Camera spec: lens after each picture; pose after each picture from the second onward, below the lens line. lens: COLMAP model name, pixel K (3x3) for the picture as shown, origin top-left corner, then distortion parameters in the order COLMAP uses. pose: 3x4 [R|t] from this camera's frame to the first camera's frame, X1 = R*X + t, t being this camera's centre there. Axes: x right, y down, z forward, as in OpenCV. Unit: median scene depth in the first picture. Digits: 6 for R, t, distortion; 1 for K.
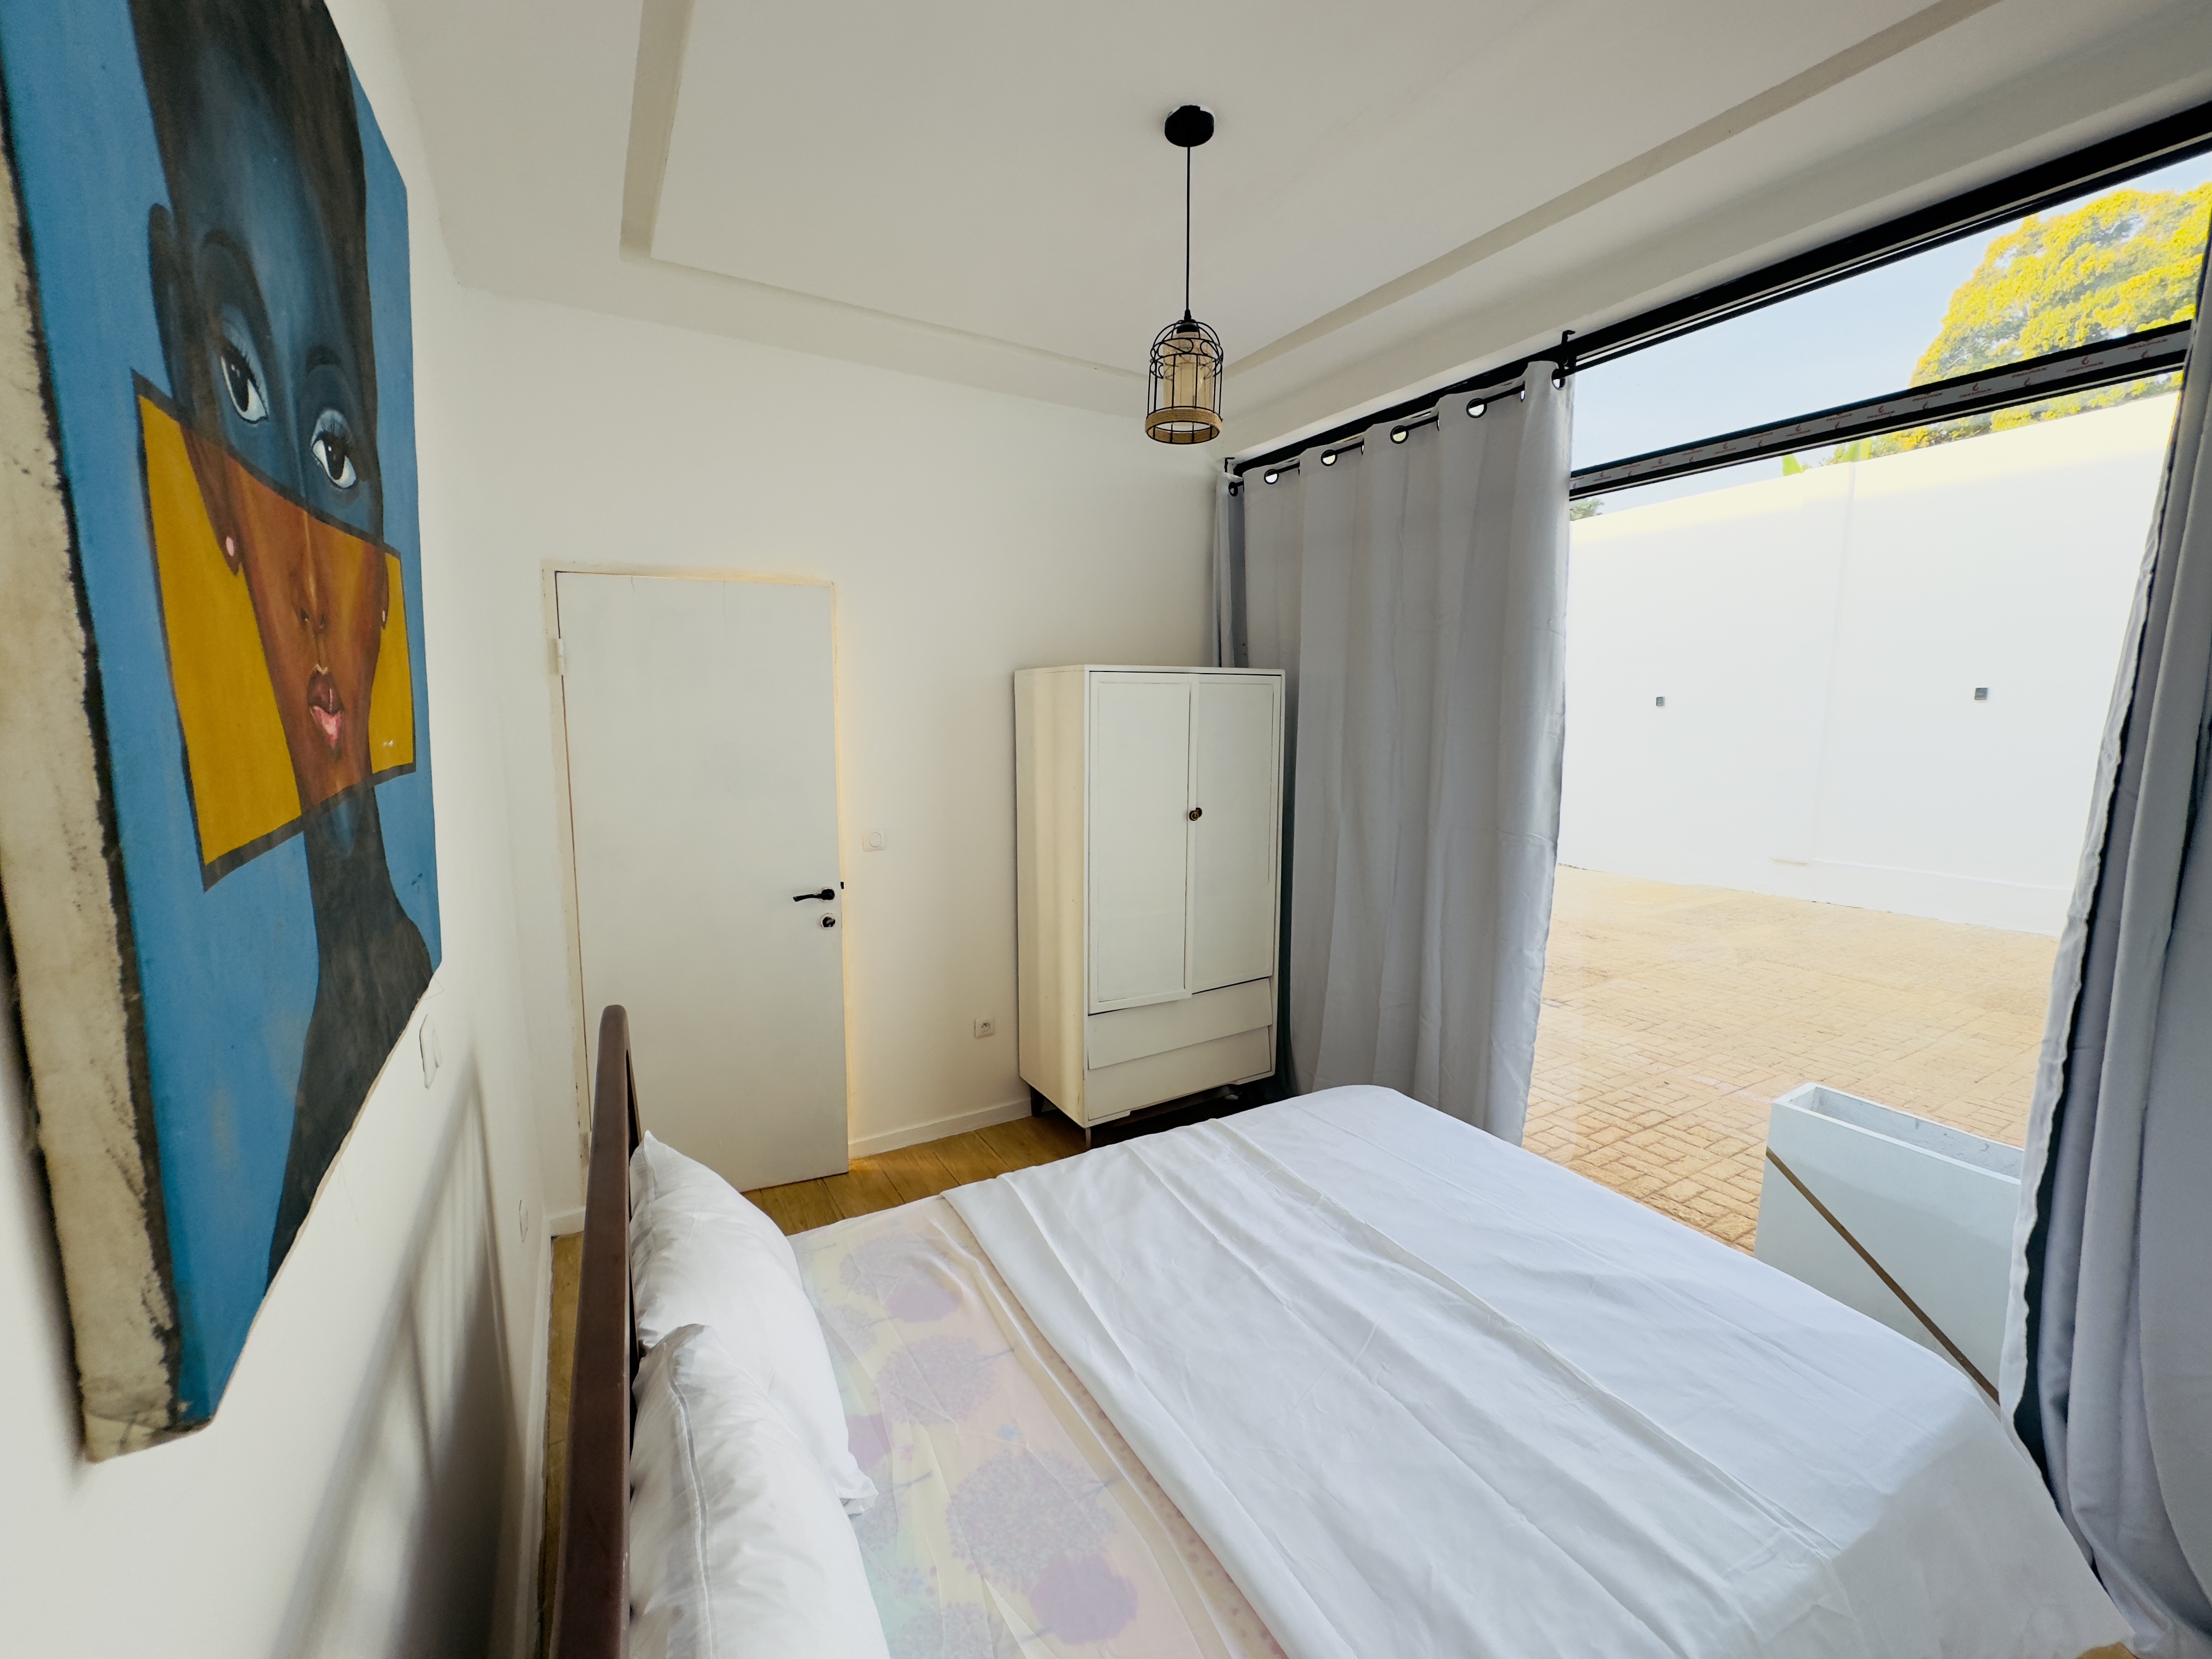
lens RADIAL K [[885.4, 0, 1099.1], [0, 885.4, 830.0], [0, 0, 1]] dist [-0.000297, 0.000270]
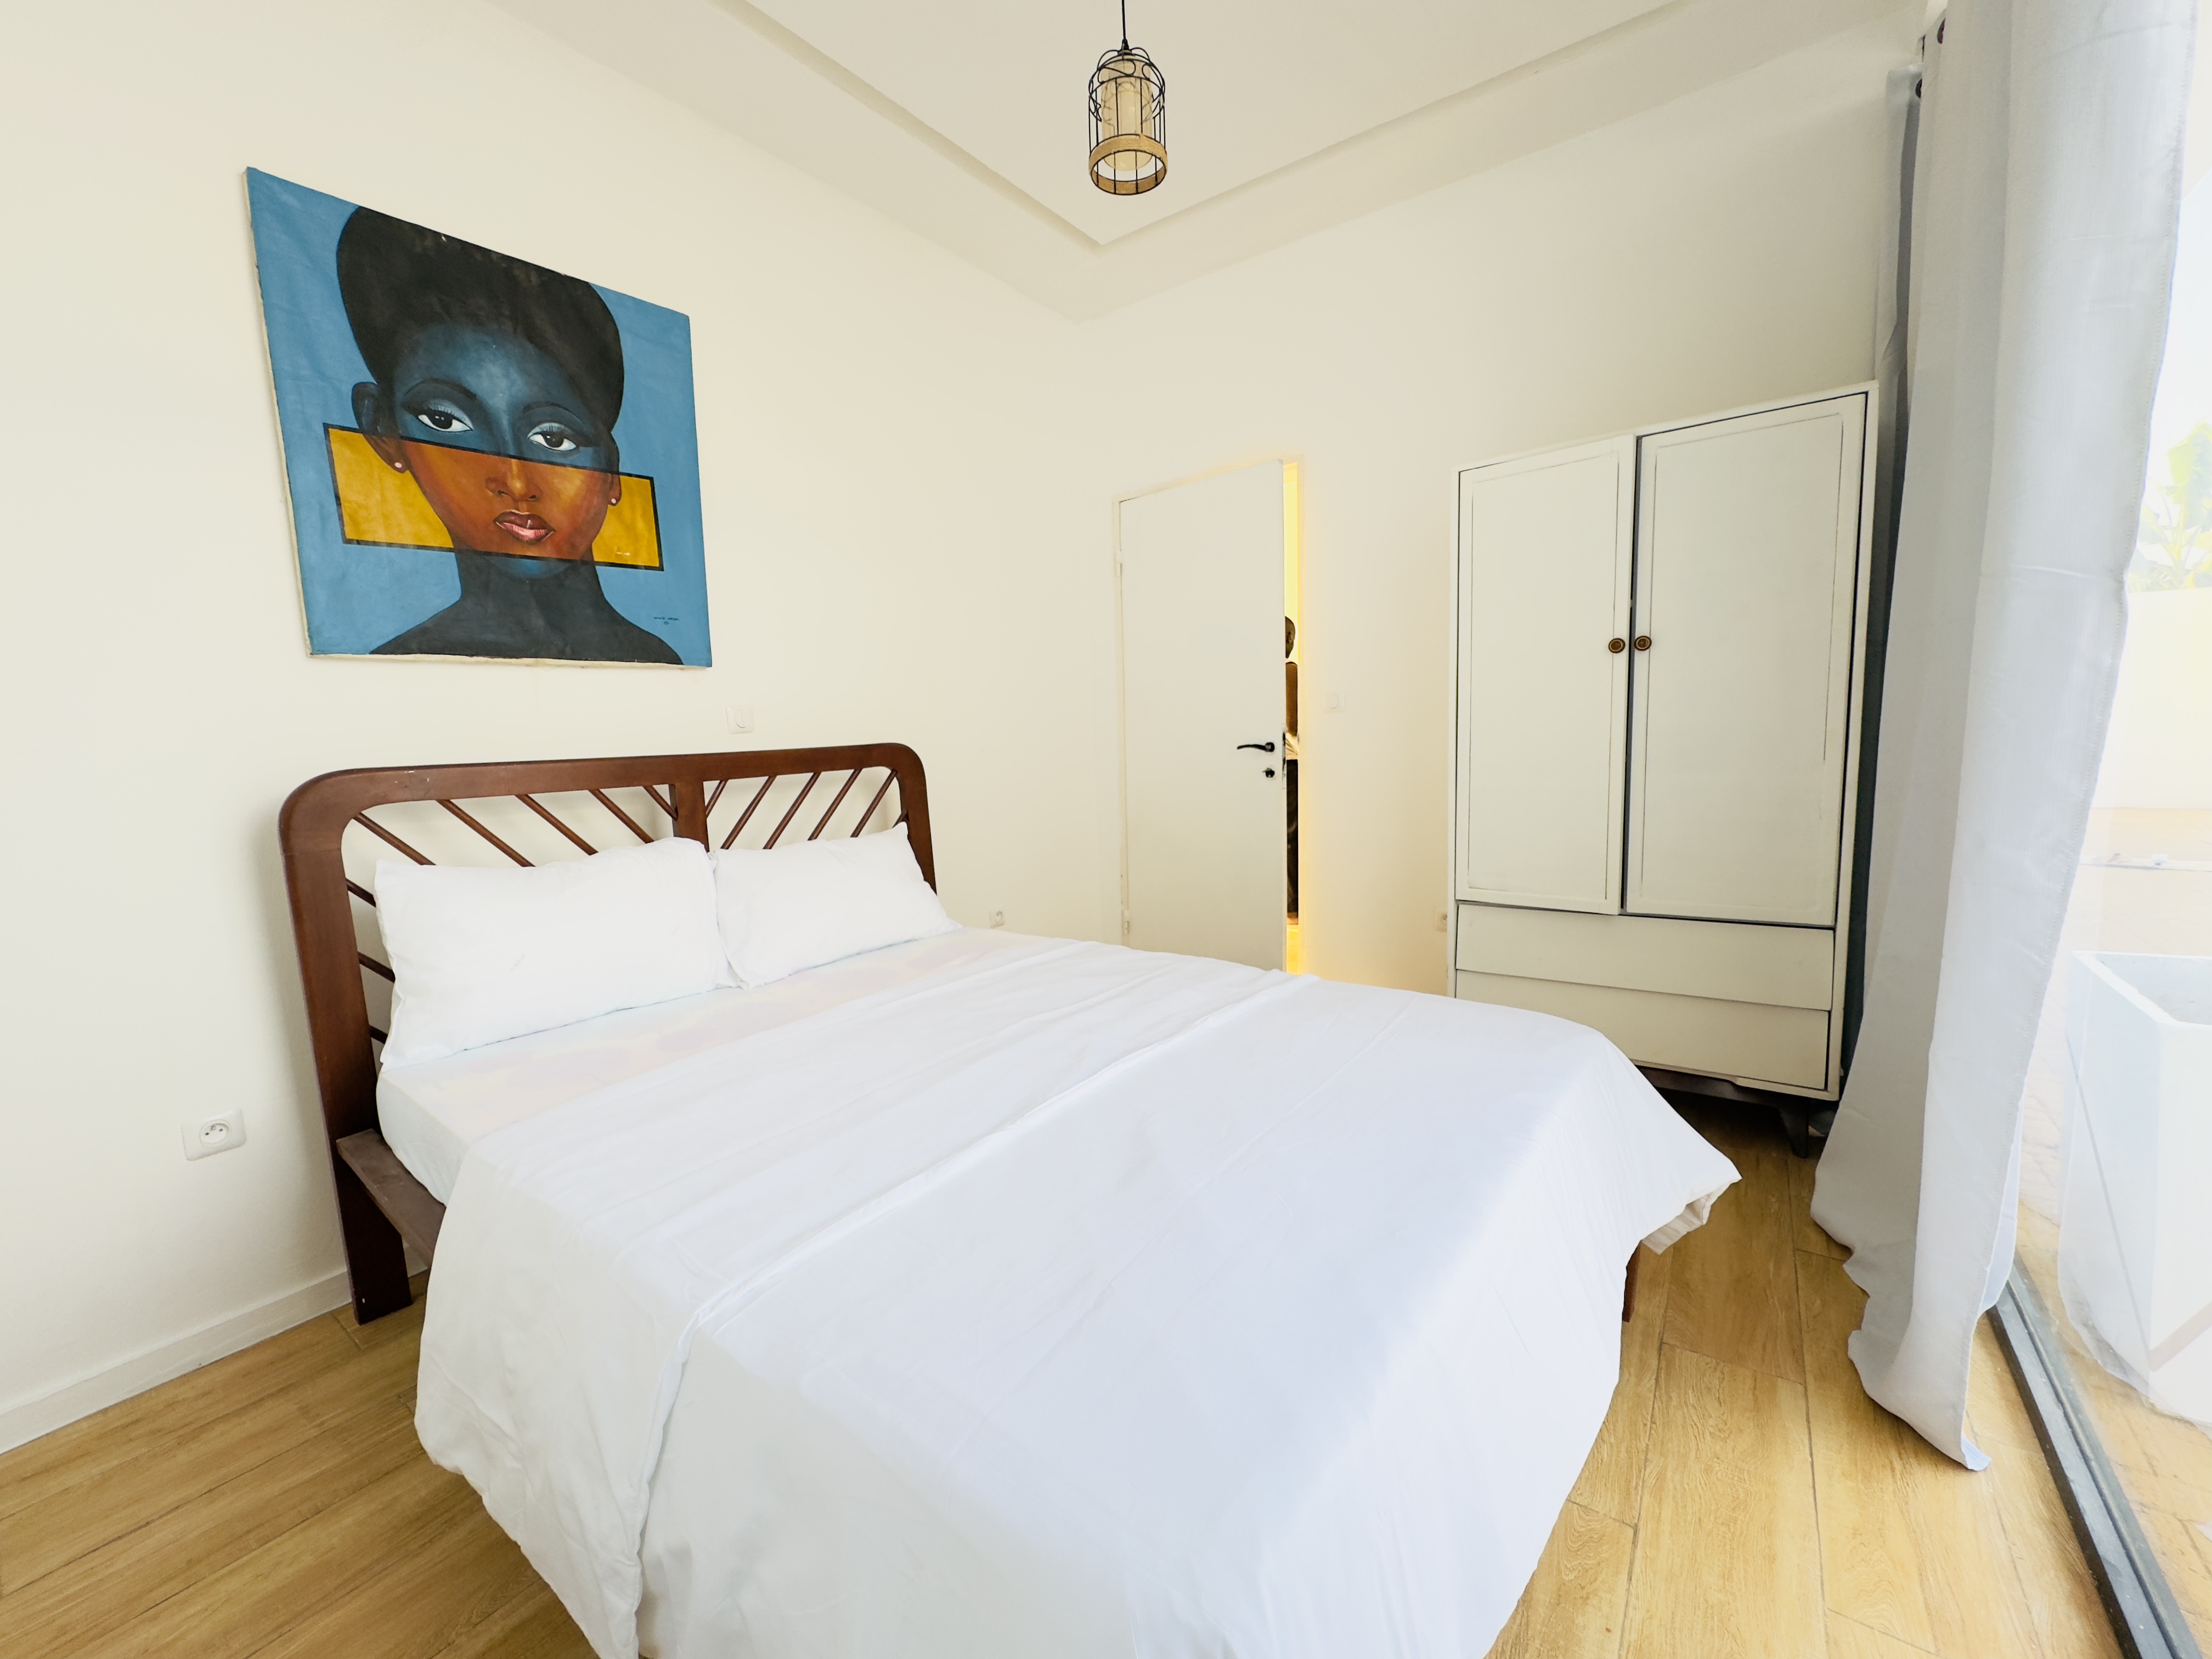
lens RADIAL K [[888.8, 0, 1099.1], [0, 888.8, 832.7], [0, 0, 1]] dist [-0.000860, 0.000030]
pose [[0.395754, 0.093903, -0.913543, 1.038989], [-0.081412, 0.994429, 0.066949, 0.202696], [0.914741, 0.047878, 0.401194, 0.623213]]
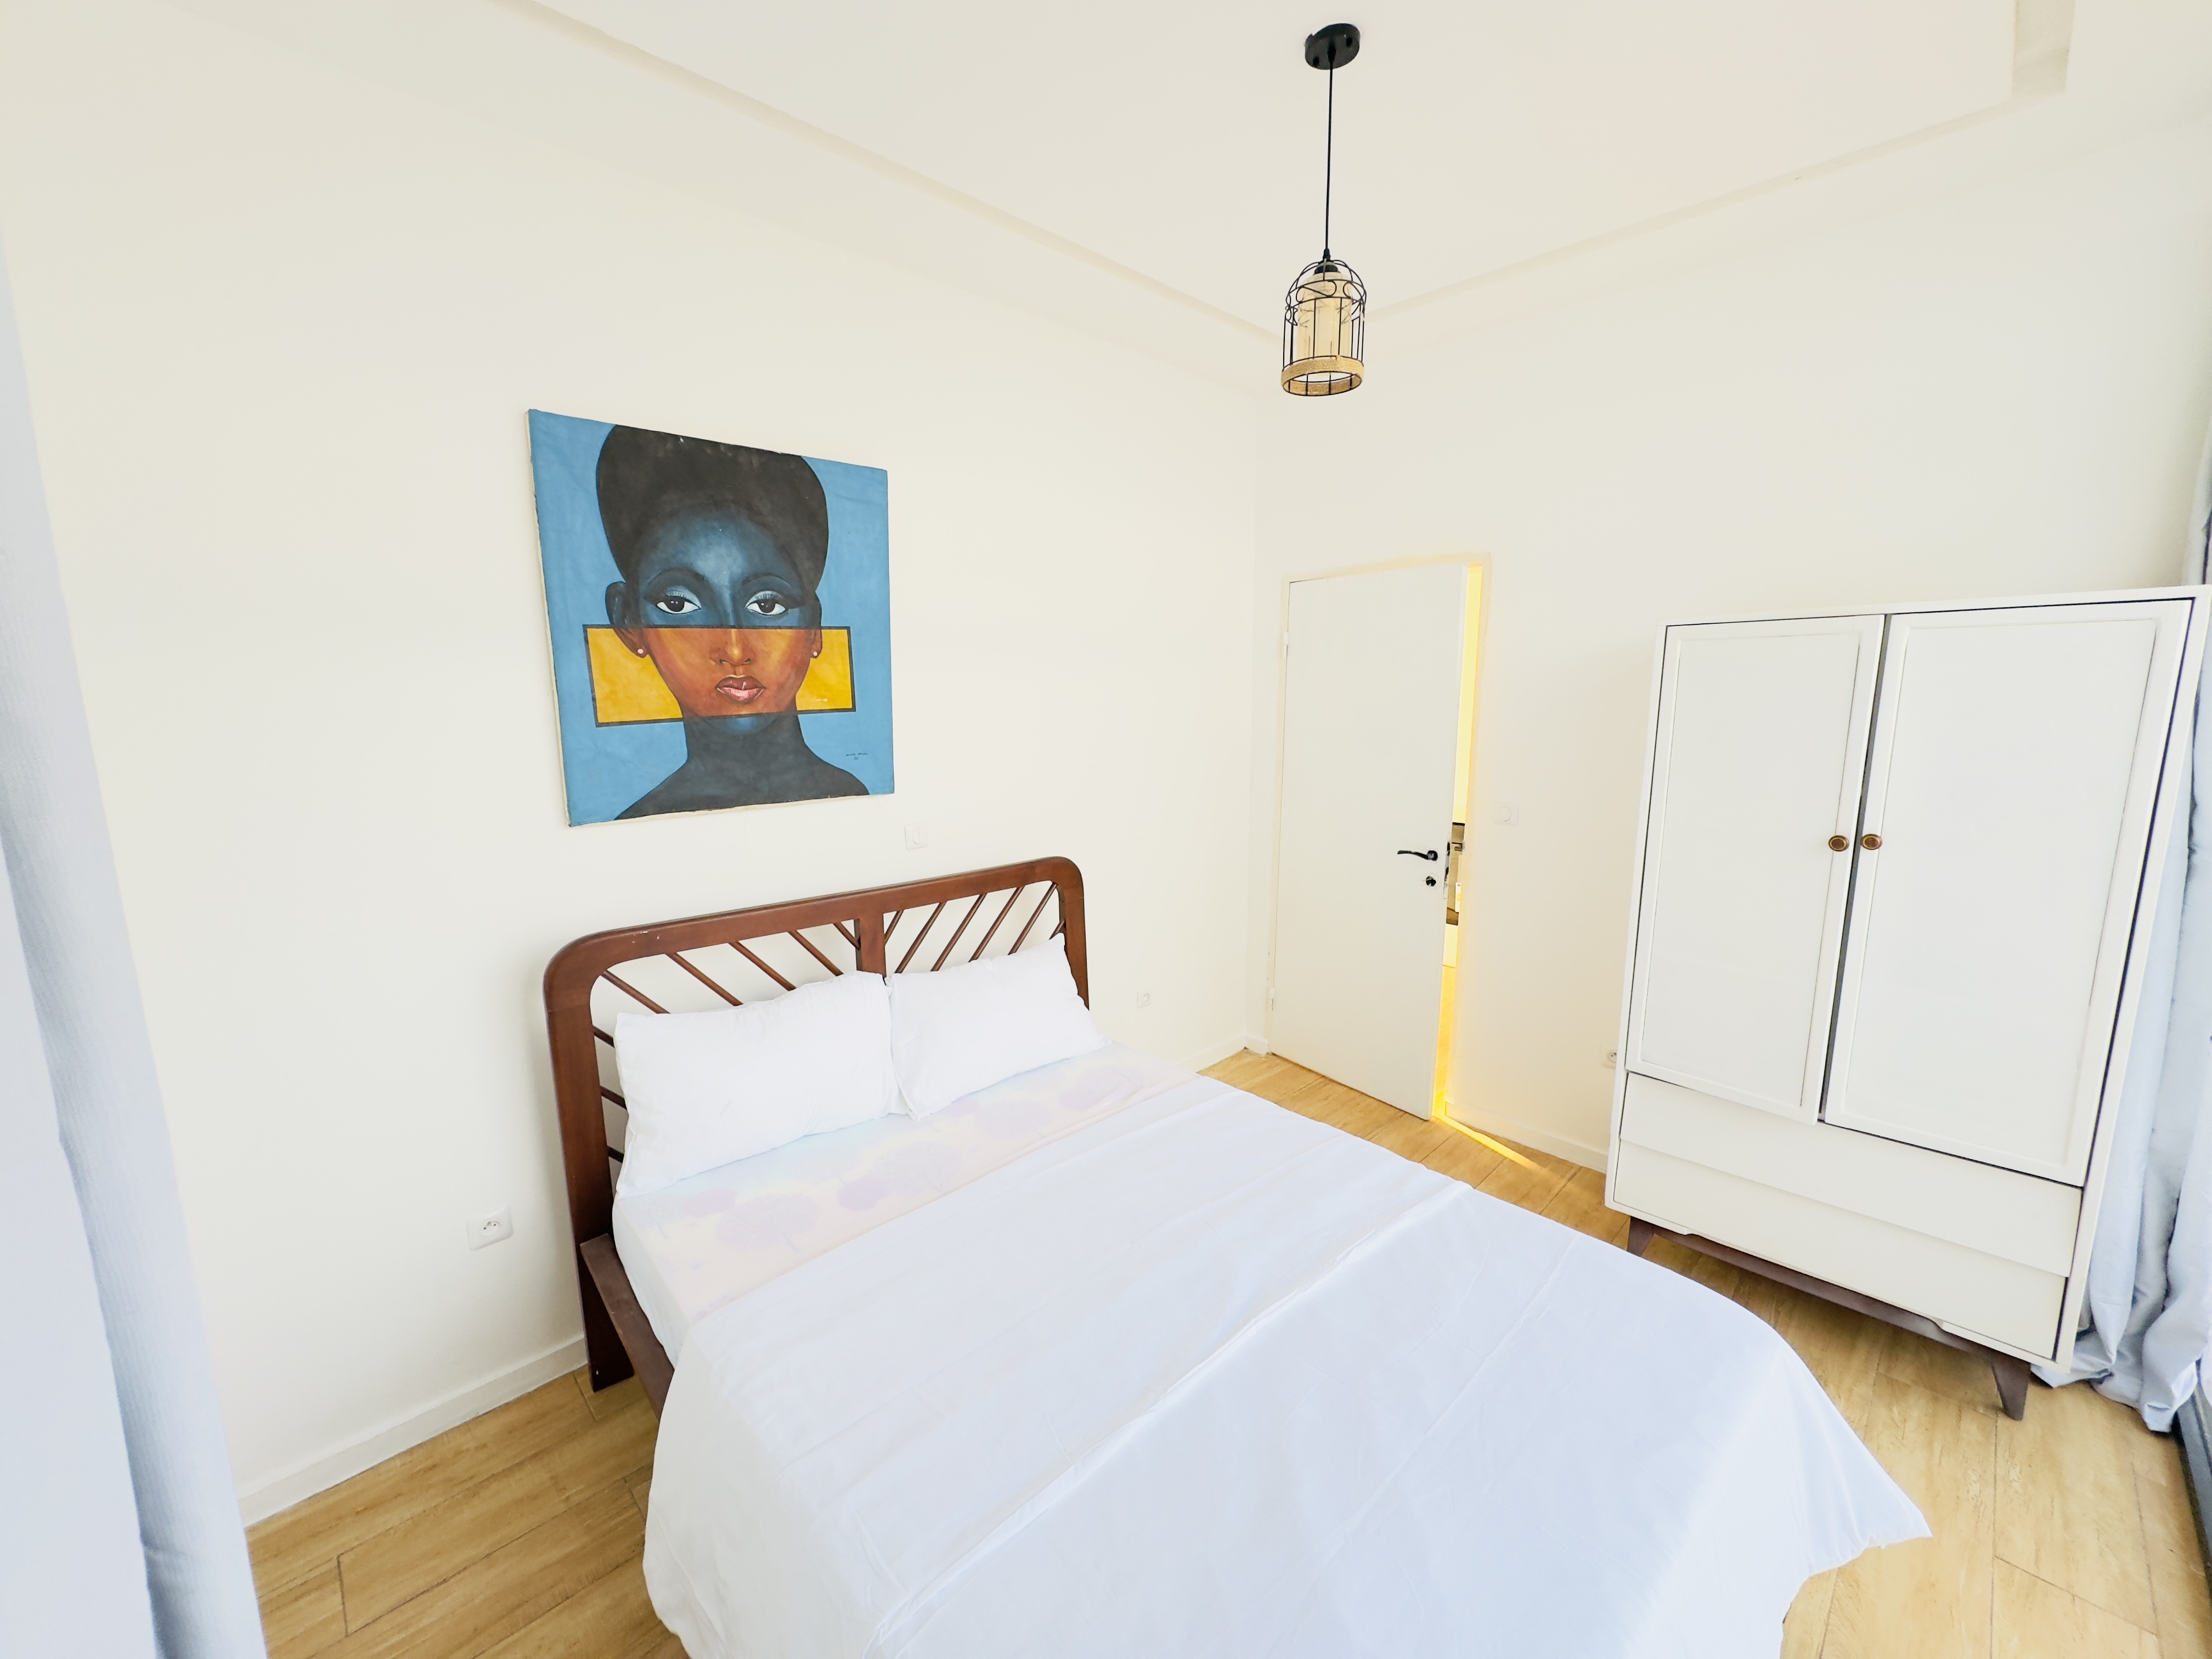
lens RADIAL K [[885.4, 0, 1099.1], [0, 885.4, 830.0], [0, 0, 1]] dist [-0.000297, 0.000270]
pose [[0.235389, 0.154523, -0.959539, 1.023000], [-0.119168, 0.984419, 0.129297, -0.078196], [0.964568, 0.083911, 0.250136, 0.580787]]
